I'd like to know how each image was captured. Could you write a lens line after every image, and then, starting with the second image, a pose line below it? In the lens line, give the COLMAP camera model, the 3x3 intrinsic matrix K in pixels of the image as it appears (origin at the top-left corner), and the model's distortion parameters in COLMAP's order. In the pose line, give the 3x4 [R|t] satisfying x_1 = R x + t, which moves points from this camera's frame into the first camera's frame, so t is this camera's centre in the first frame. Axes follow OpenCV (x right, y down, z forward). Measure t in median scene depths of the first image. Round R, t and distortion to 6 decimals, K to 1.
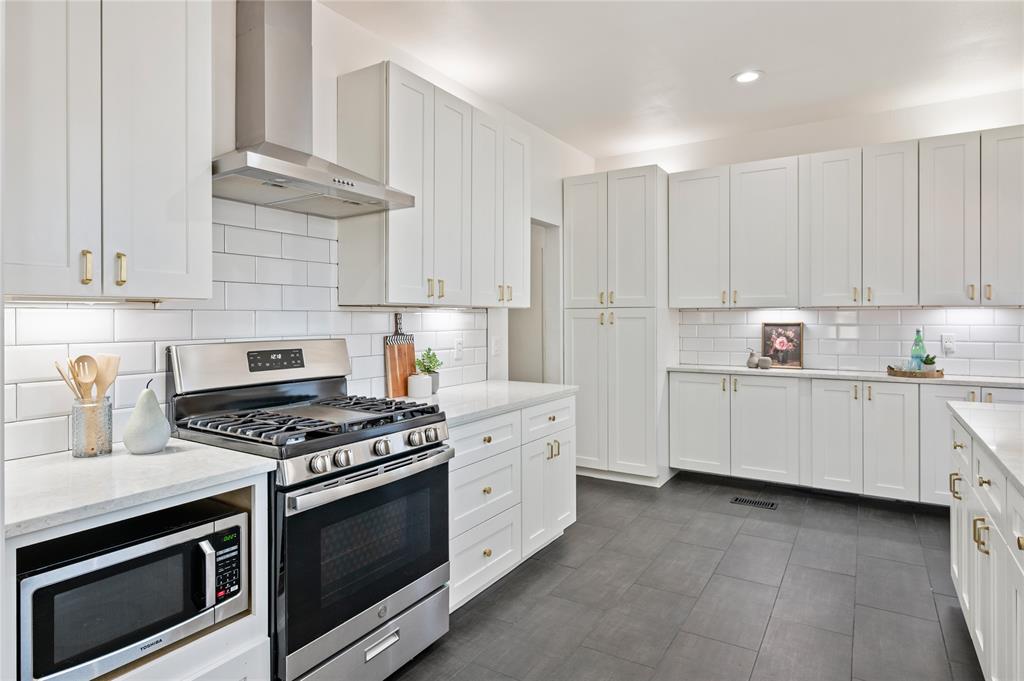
lens RADIAL K [[575.4, 0, 516.2], [0, 575.4, 316.5], [0, 0, 1]] dist [0.009130, -0.000616]
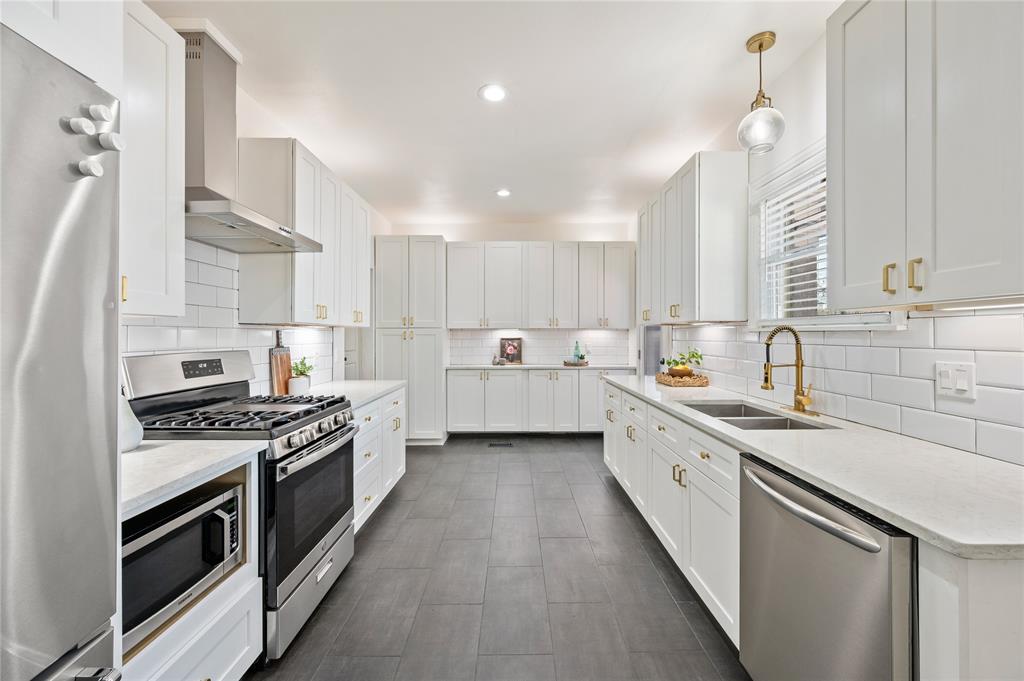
lens RADIAL K [[410.7, 0, 517.6], [0, 410.7, 333.7], [0, 0, 1]] dist [-0.000747, 0.000487]
pose [[0.847346, 0.003264, 0.531031, -0.218841], [-0.001419, 0.999991, -0.003883, 0.004088], [-0.531039, 0.002537, 0.847344, -0.048603]]
